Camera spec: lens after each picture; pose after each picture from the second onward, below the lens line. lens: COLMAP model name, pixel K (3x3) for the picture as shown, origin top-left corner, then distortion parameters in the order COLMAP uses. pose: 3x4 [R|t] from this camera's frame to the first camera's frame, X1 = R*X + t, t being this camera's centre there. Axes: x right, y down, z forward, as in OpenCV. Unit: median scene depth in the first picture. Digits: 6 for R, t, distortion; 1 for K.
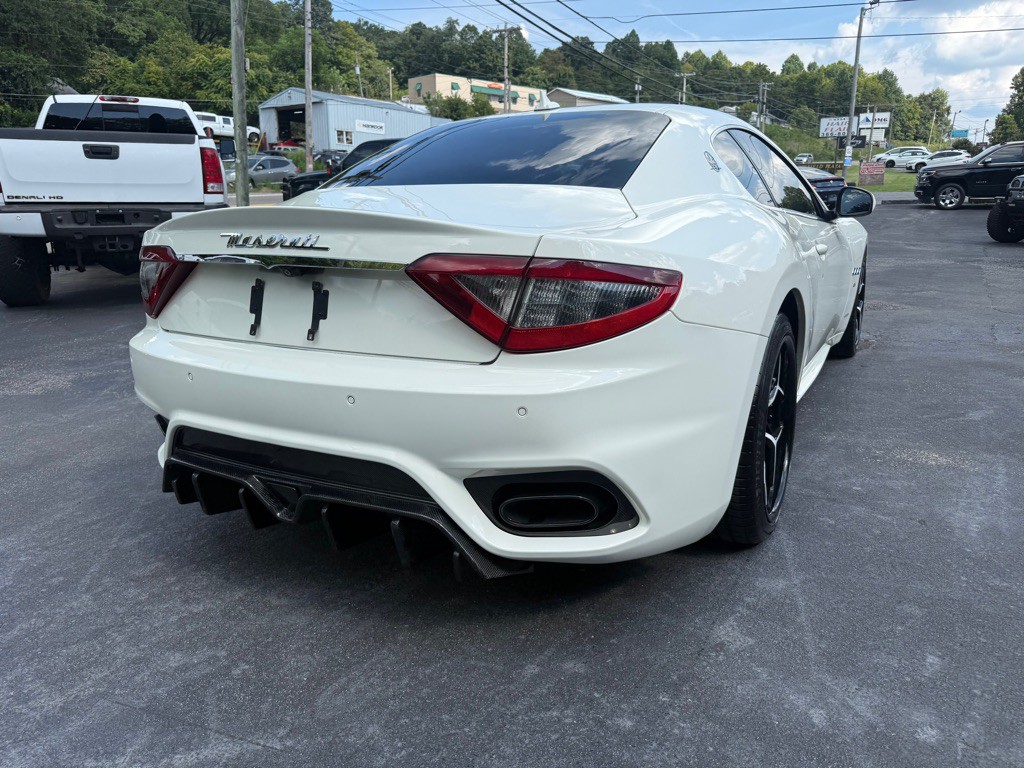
lens RADIAL K [[727.2, 0, 520.1], [0, 727.2, 388.3], [0, 0, 1]] dist [0.007898, -0.015734]
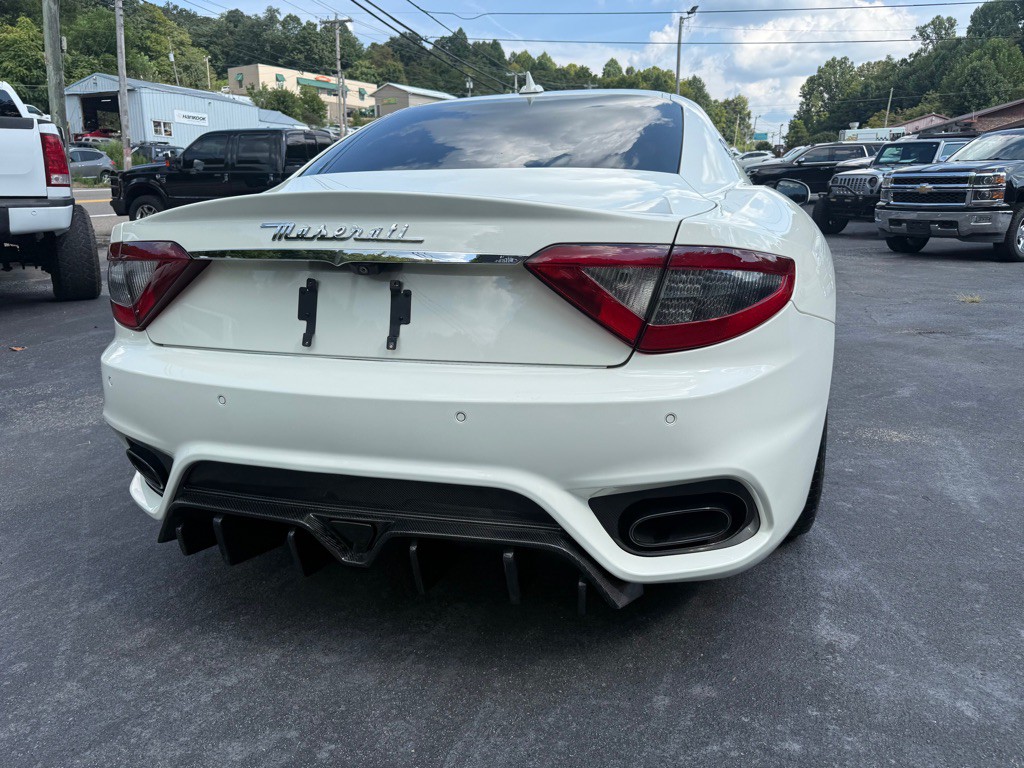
lens RADIAL K [[727.2, 0, 519.2], [0, 727.2, 382.7], [0, 0, 1]] dist [0.007898, -0.015734]
pose [[0.976365, -0.053323, 0.209448, -0.207747], [0.053952, 0.998540, 0.002712, -0.013977], [-0.209286, 0.008652, 0.977816, 0.092466]]
